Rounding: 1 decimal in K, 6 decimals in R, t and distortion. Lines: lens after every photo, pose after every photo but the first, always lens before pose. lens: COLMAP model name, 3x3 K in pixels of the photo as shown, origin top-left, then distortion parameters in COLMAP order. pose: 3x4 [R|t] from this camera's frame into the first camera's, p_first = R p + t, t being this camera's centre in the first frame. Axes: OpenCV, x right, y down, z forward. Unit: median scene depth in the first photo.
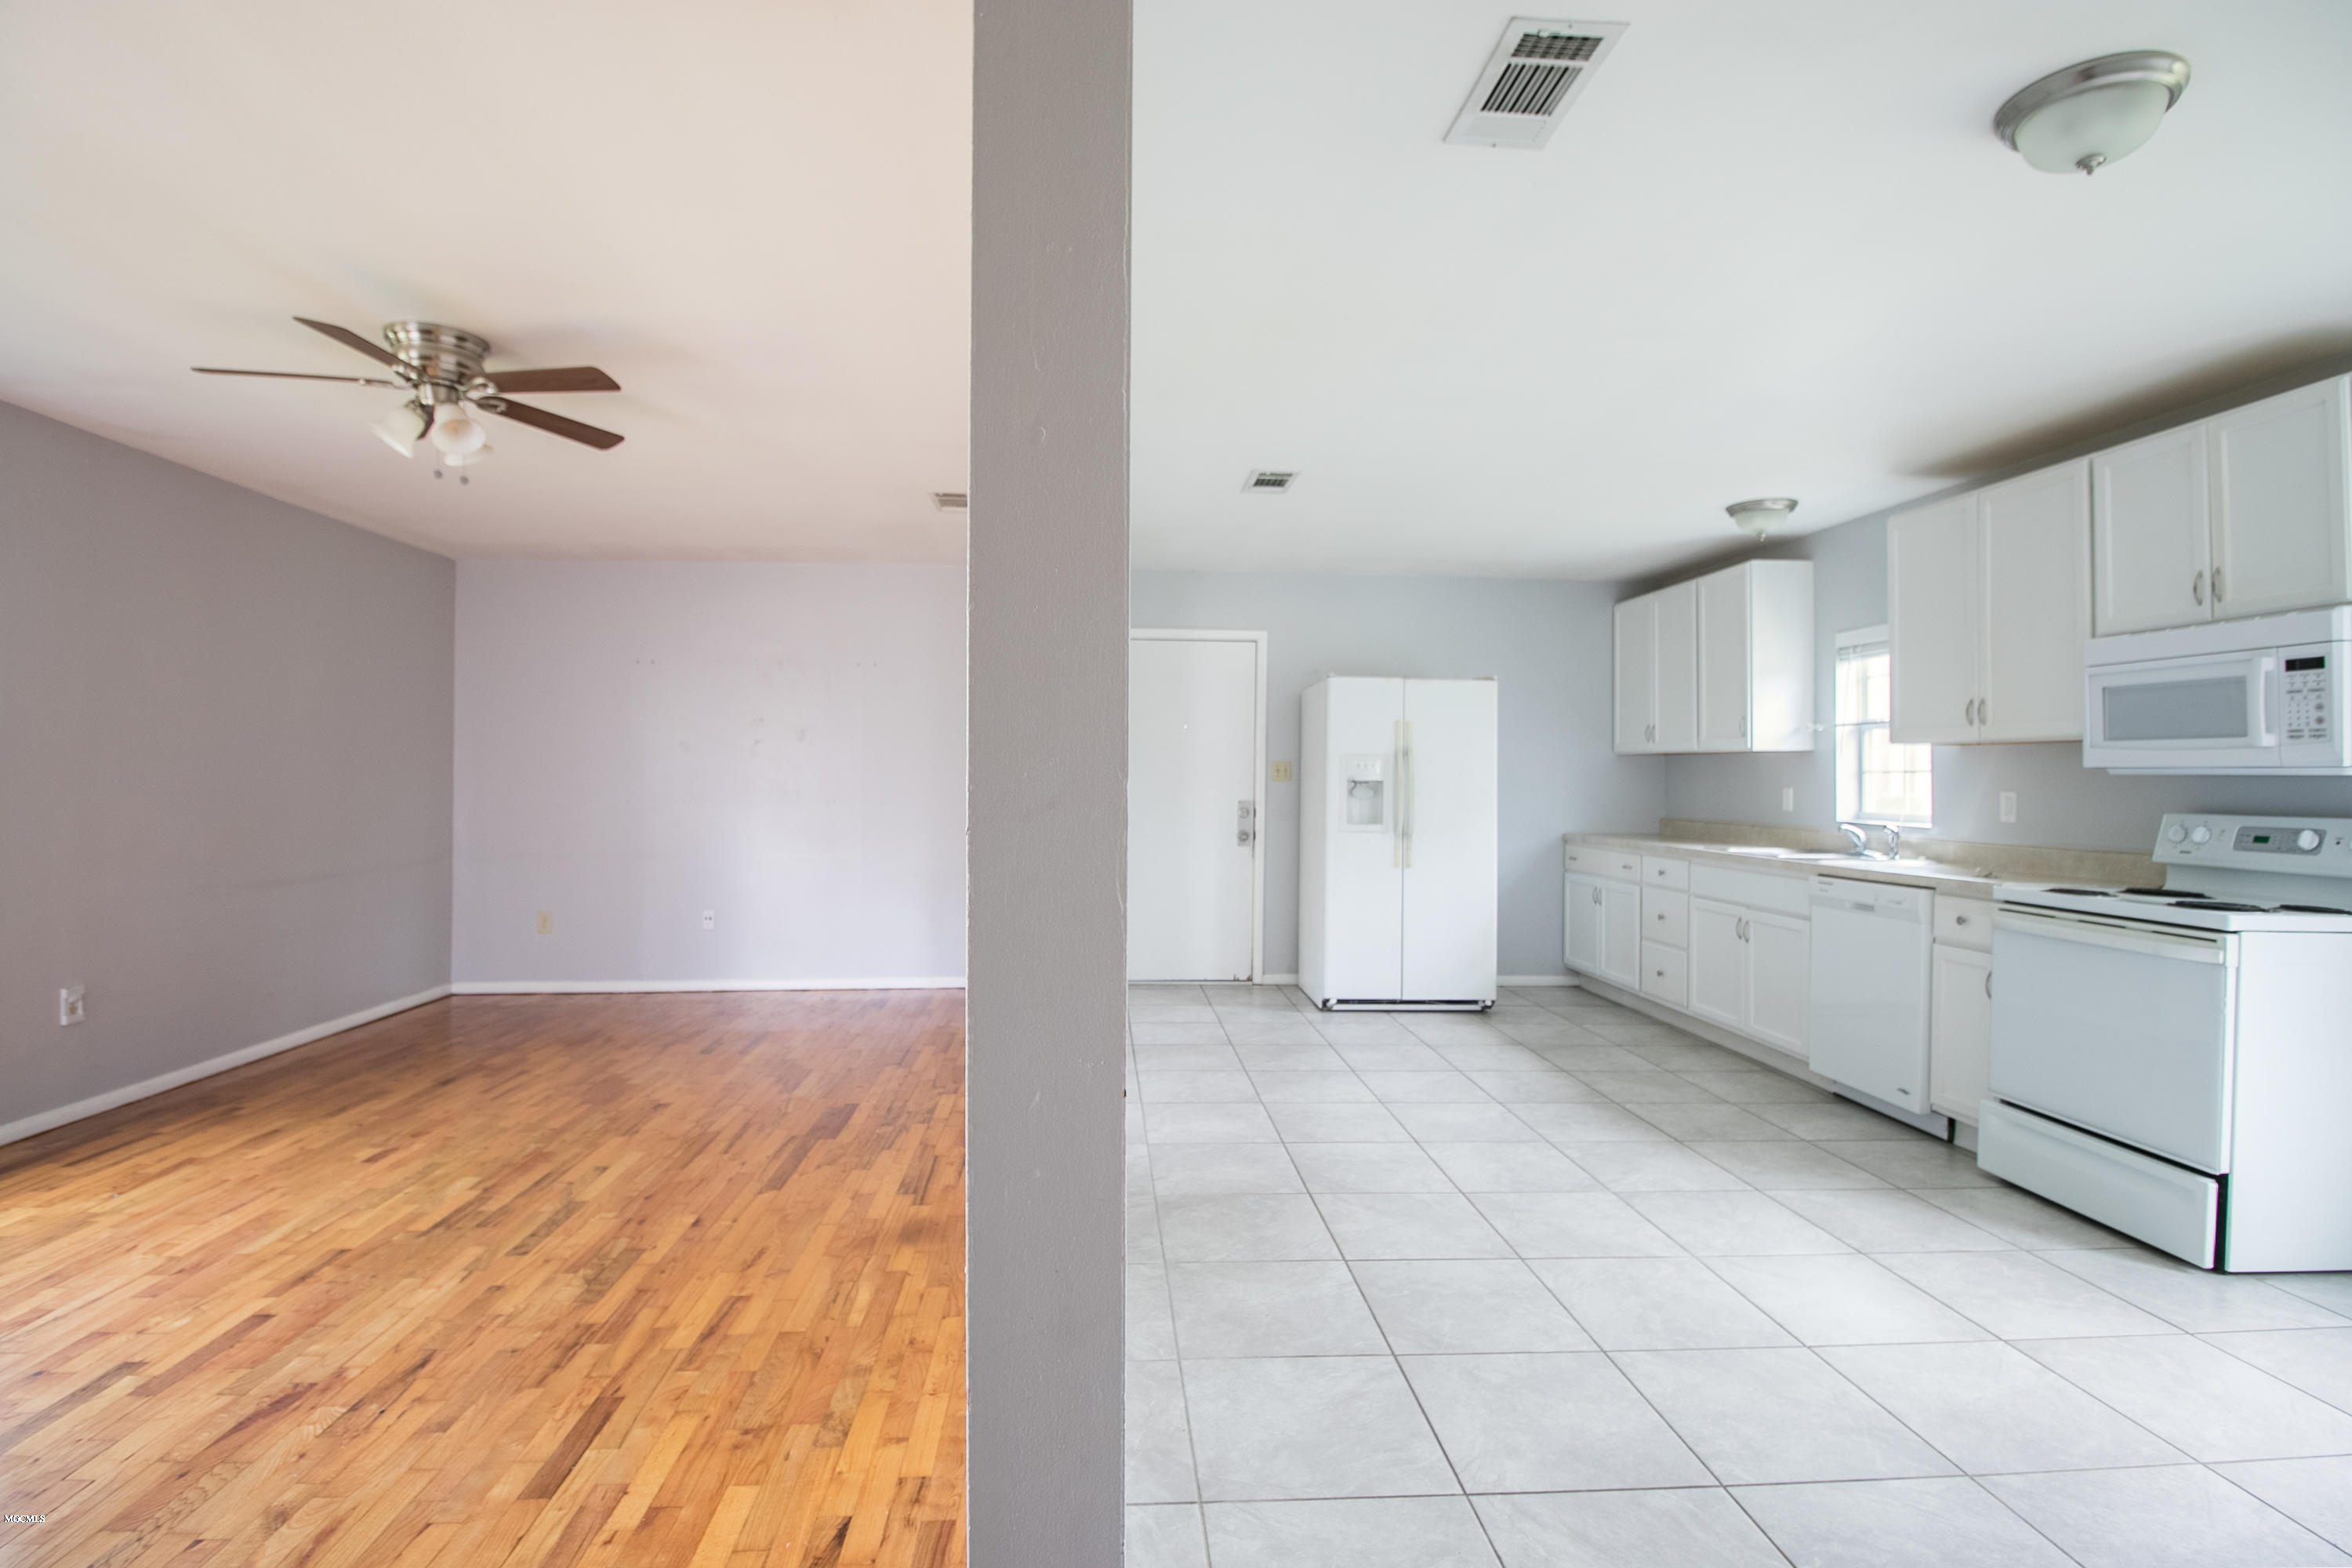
lens RADIAL K [[1097.6, 0, 1151.1], [0, 1097.6, 766.3], [0, 0, 1]] dist [-0.008036, -0.007761]
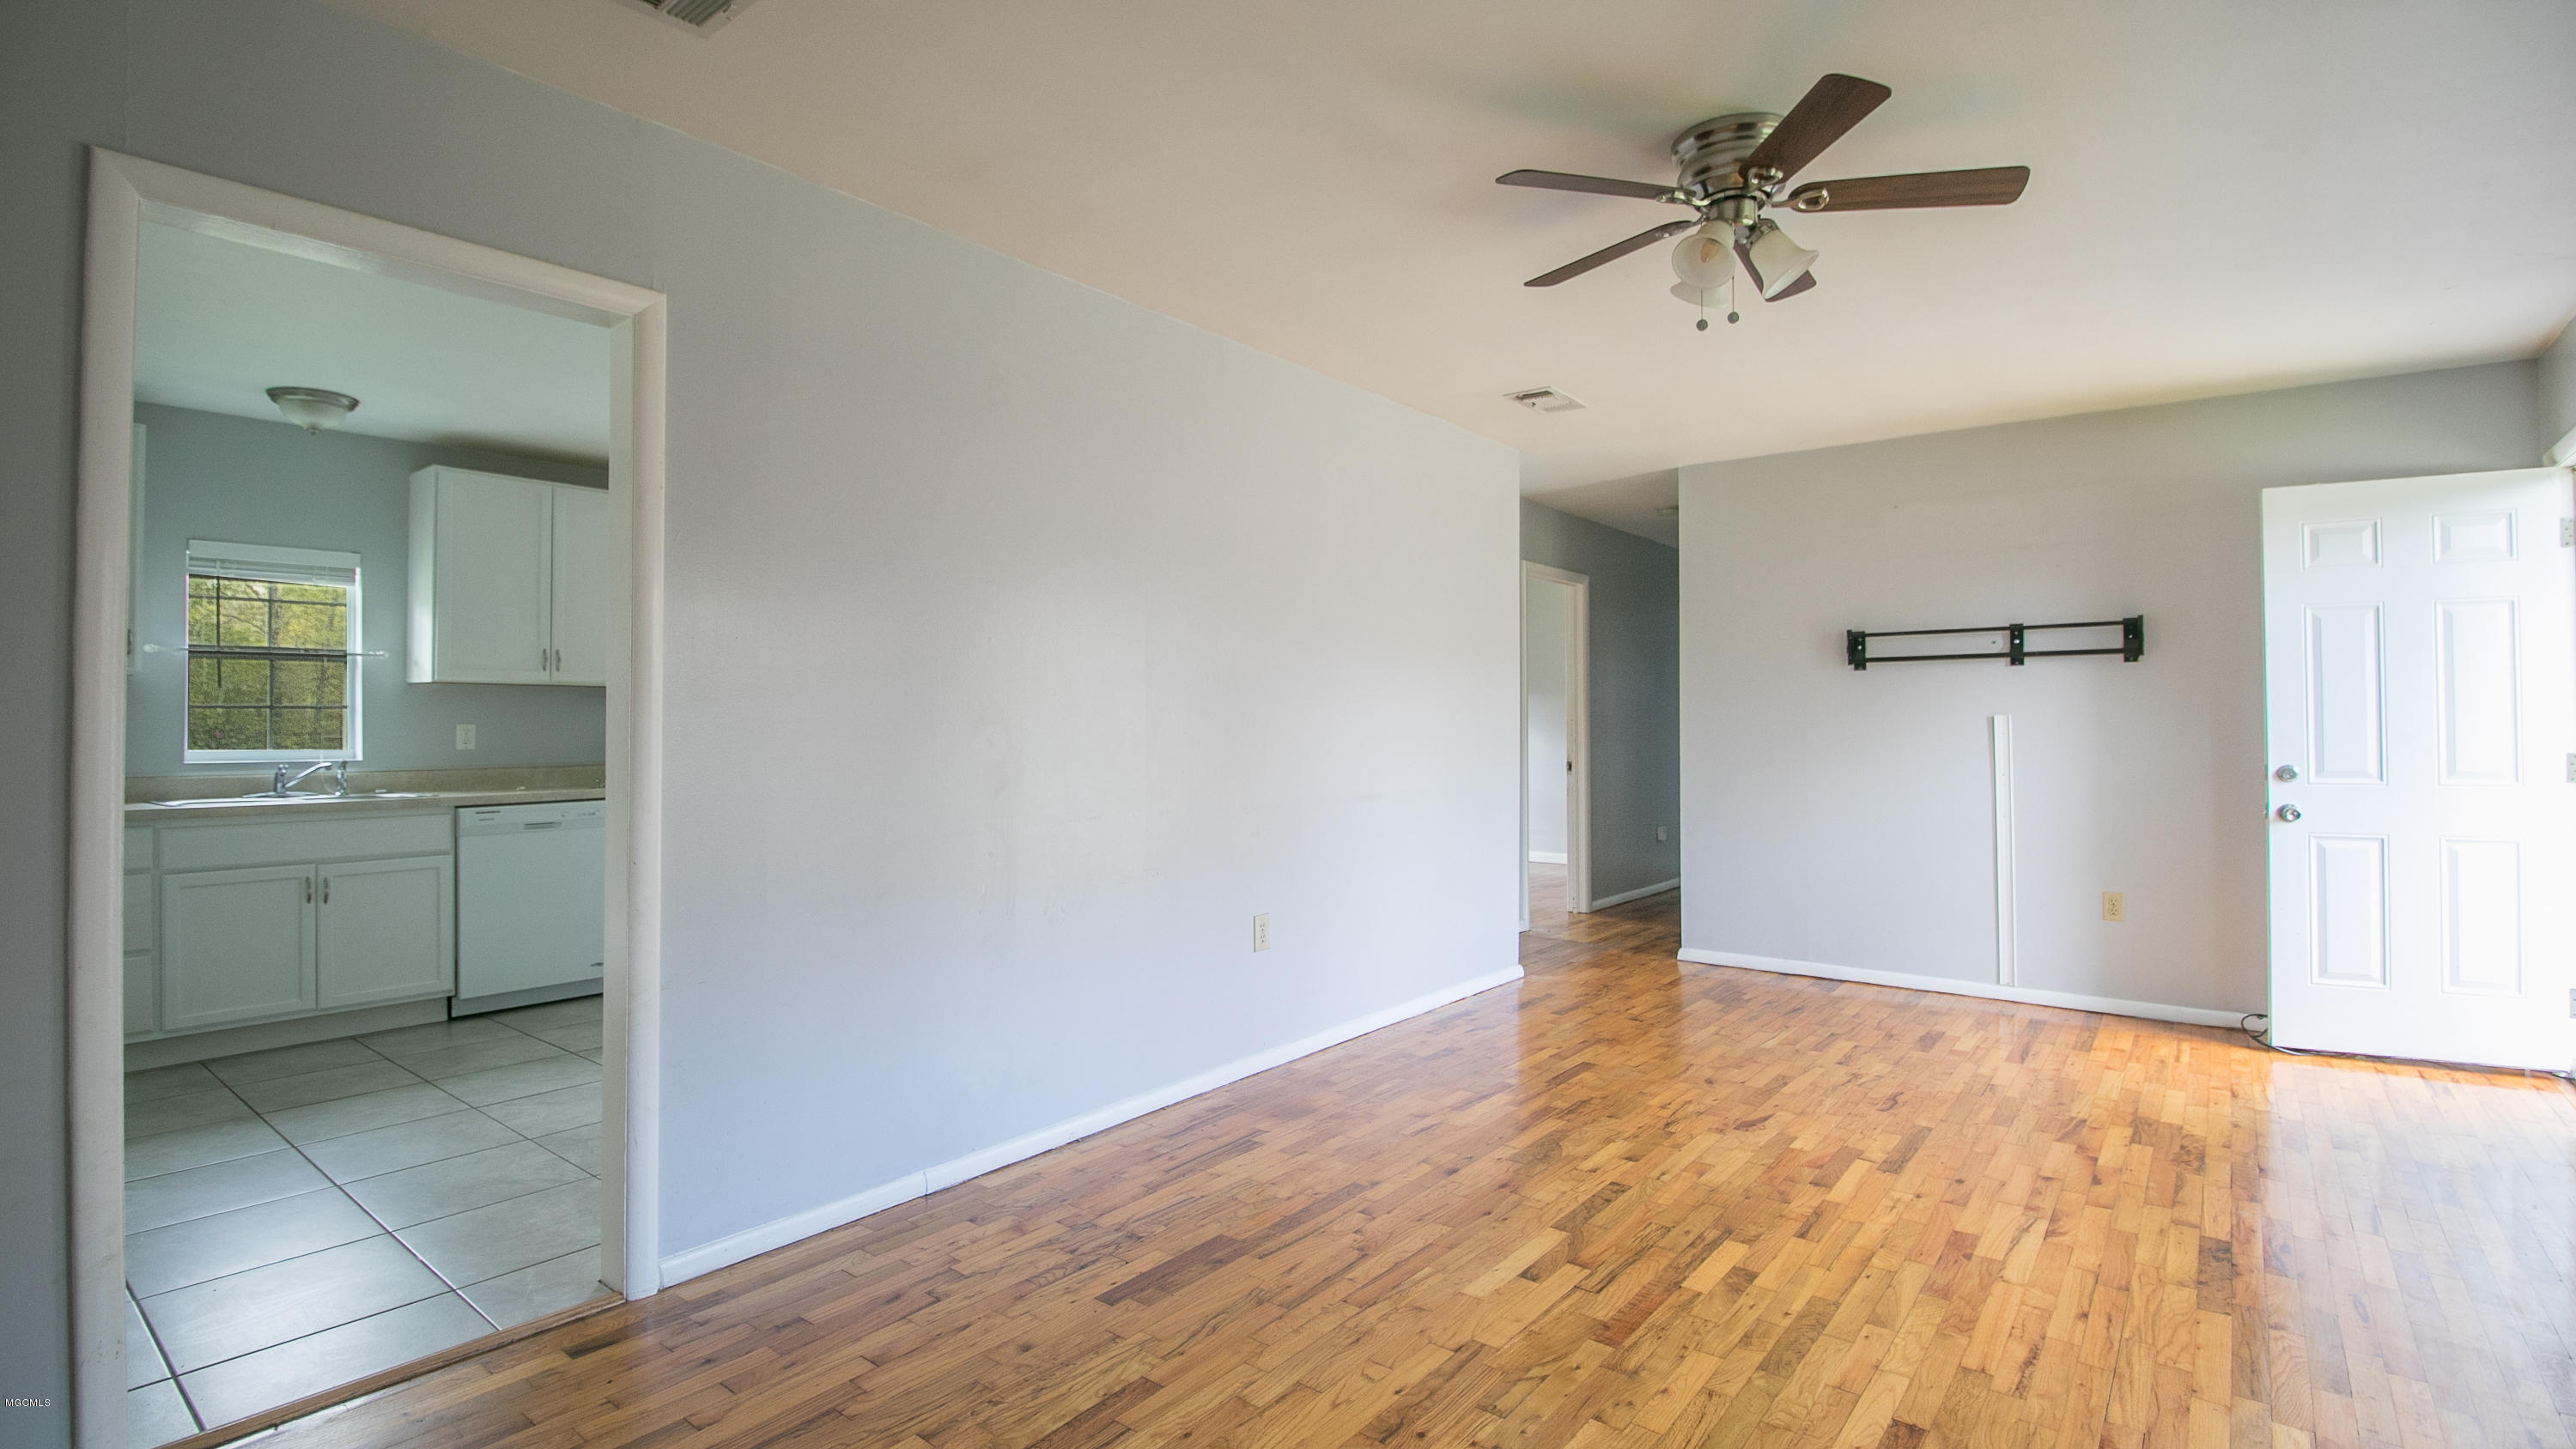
lens RADIAL K [[1191.5, 0, 1267.8], [0, 1191.5, 714.1], [0, 0, 1]] dist [-0.011530, -0.005370]
pose [[-0.734009, -0.002358, 0.679136, -0.925007], [-0.008928, 0.999941, -0.006177, 0.016334], [-0.679081, -0.010597, -0.733987, 1.730393]]
